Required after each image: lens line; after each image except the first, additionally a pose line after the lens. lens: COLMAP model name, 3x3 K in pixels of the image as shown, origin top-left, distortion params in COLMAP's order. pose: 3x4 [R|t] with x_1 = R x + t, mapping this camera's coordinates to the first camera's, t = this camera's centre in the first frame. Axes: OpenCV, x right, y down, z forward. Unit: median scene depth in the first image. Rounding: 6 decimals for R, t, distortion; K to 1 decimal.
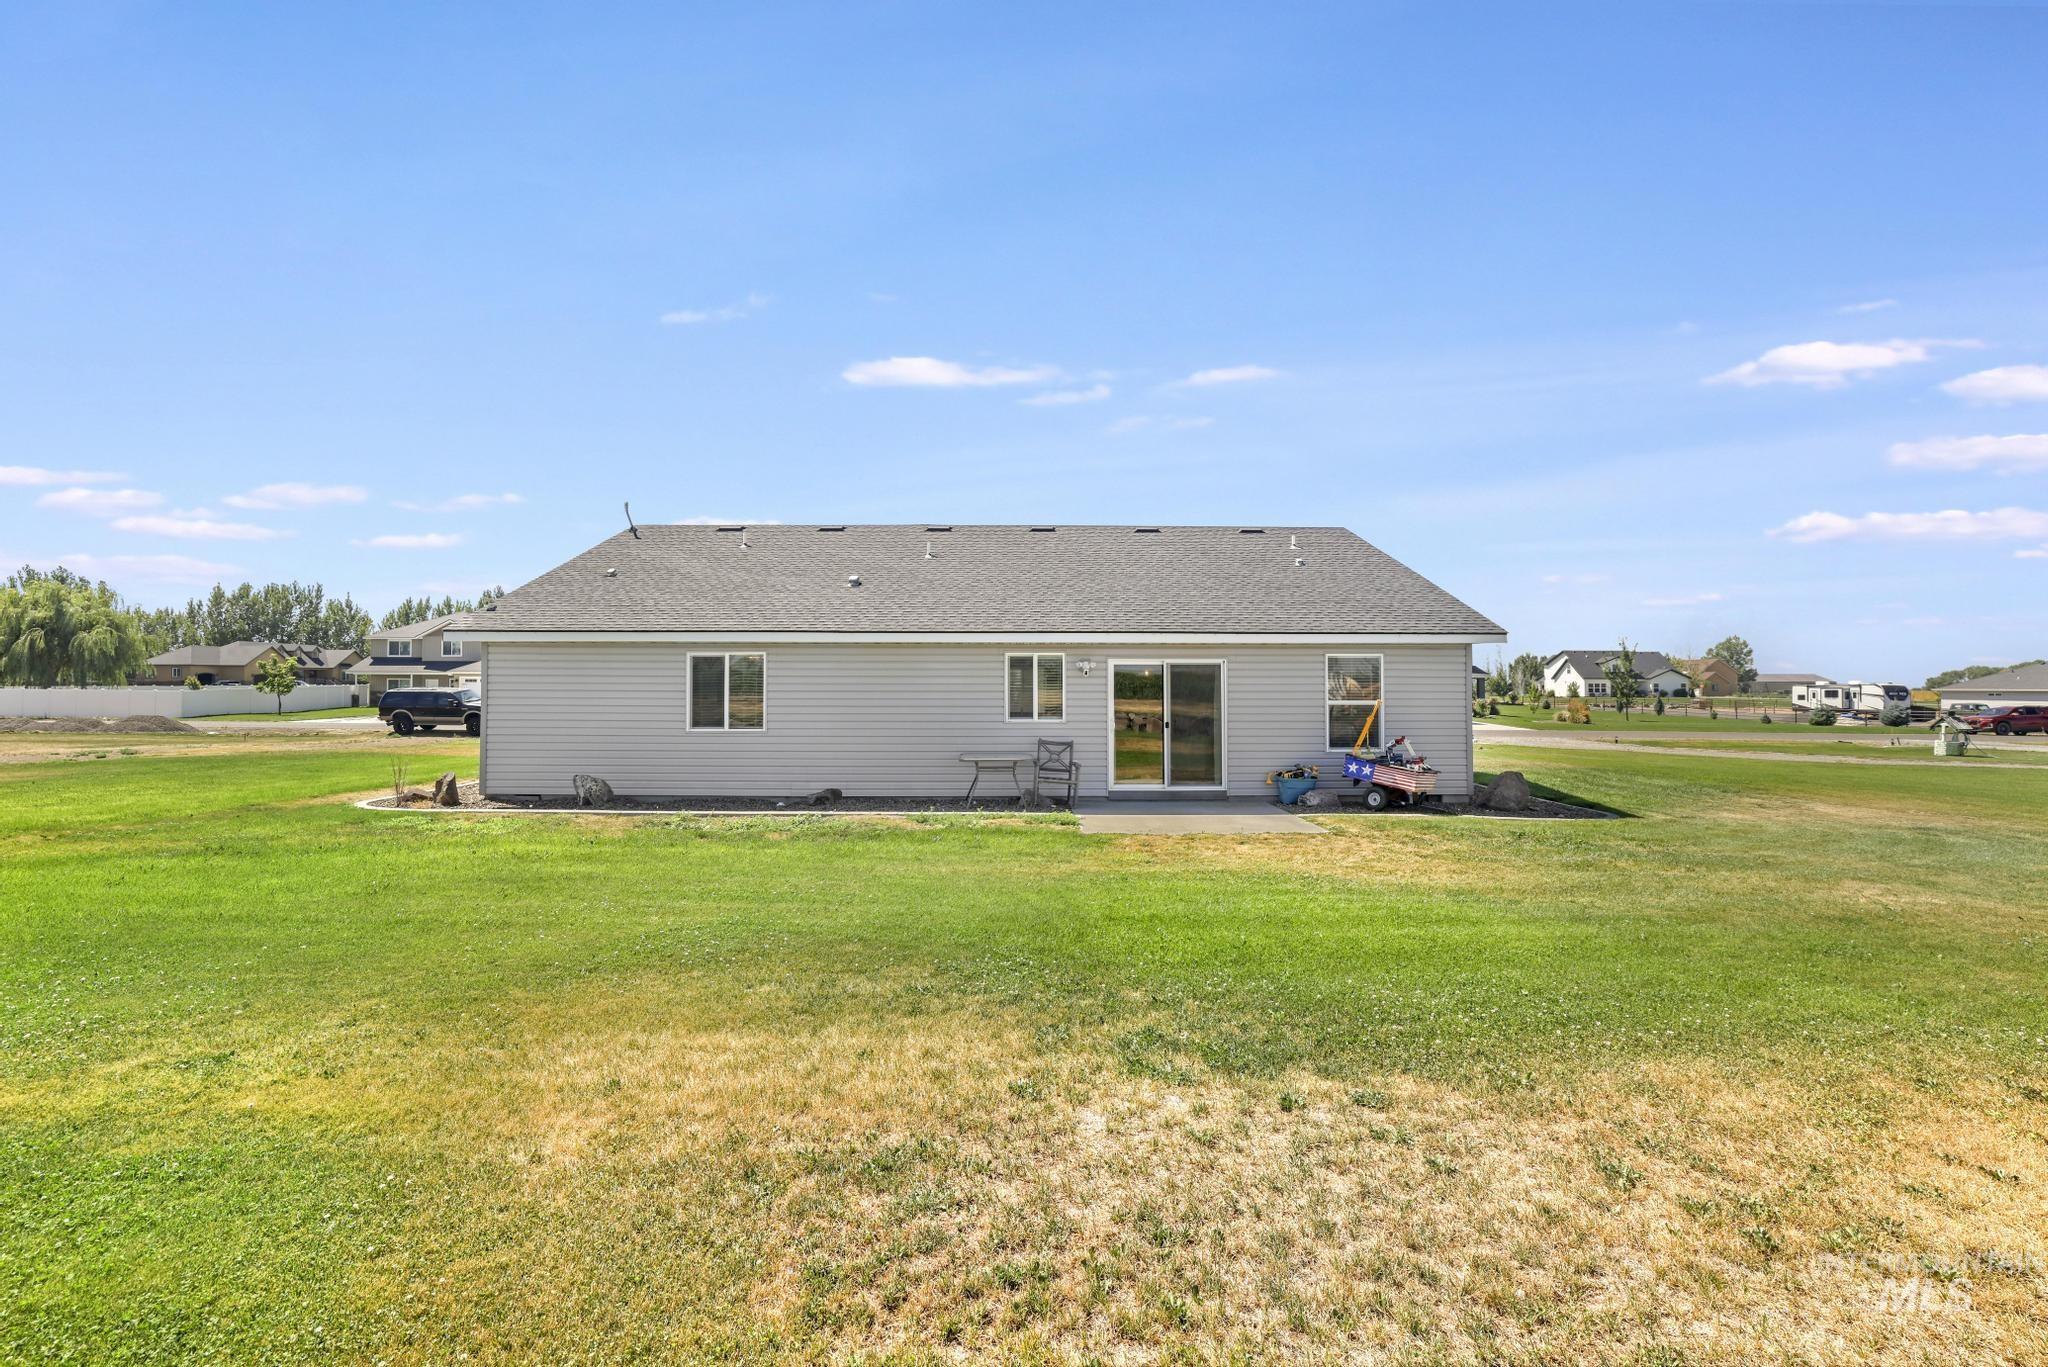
lens RADIAL K [[909.8, 0, 1023.5], [0, 909.8, 668.5], [0, 0, 1]] dist [-0.048912, 0.016765]
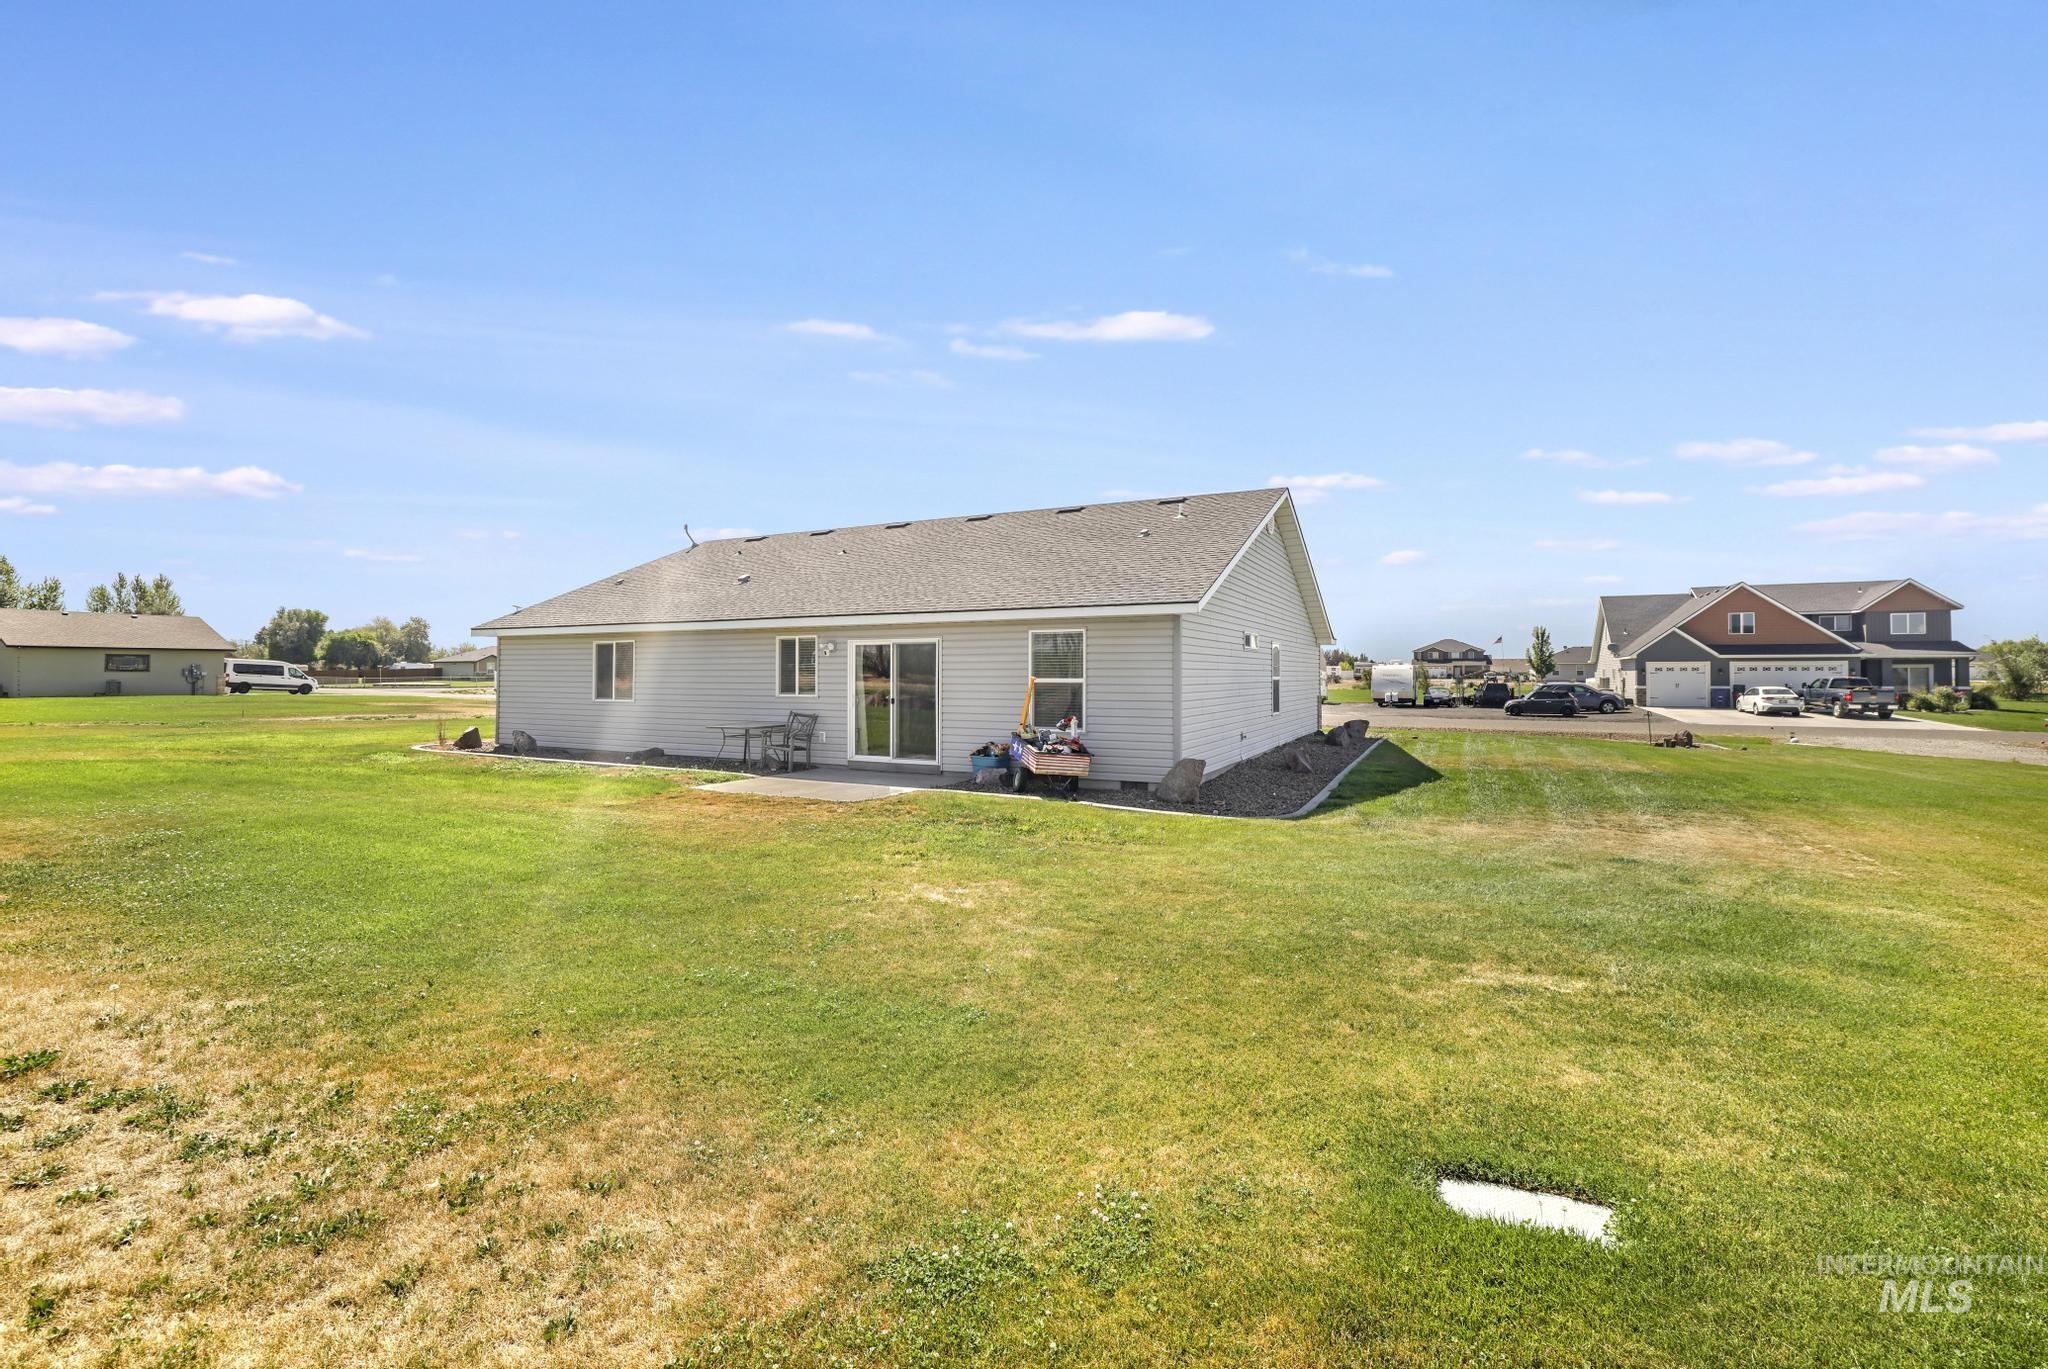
lens RADIAL K [[909.8, 0, 1023.5], [0, 909.8, 669.5], [0, 0, 1]] dist [-0.048912, 0.016765]
pose [[0.876773, -0.004109, -0.480887, 0.801949], [0.019601, 0.999438, 0.027198, -0.000436], [0.480505, -0.033272, 0.876361, 0.145021]]
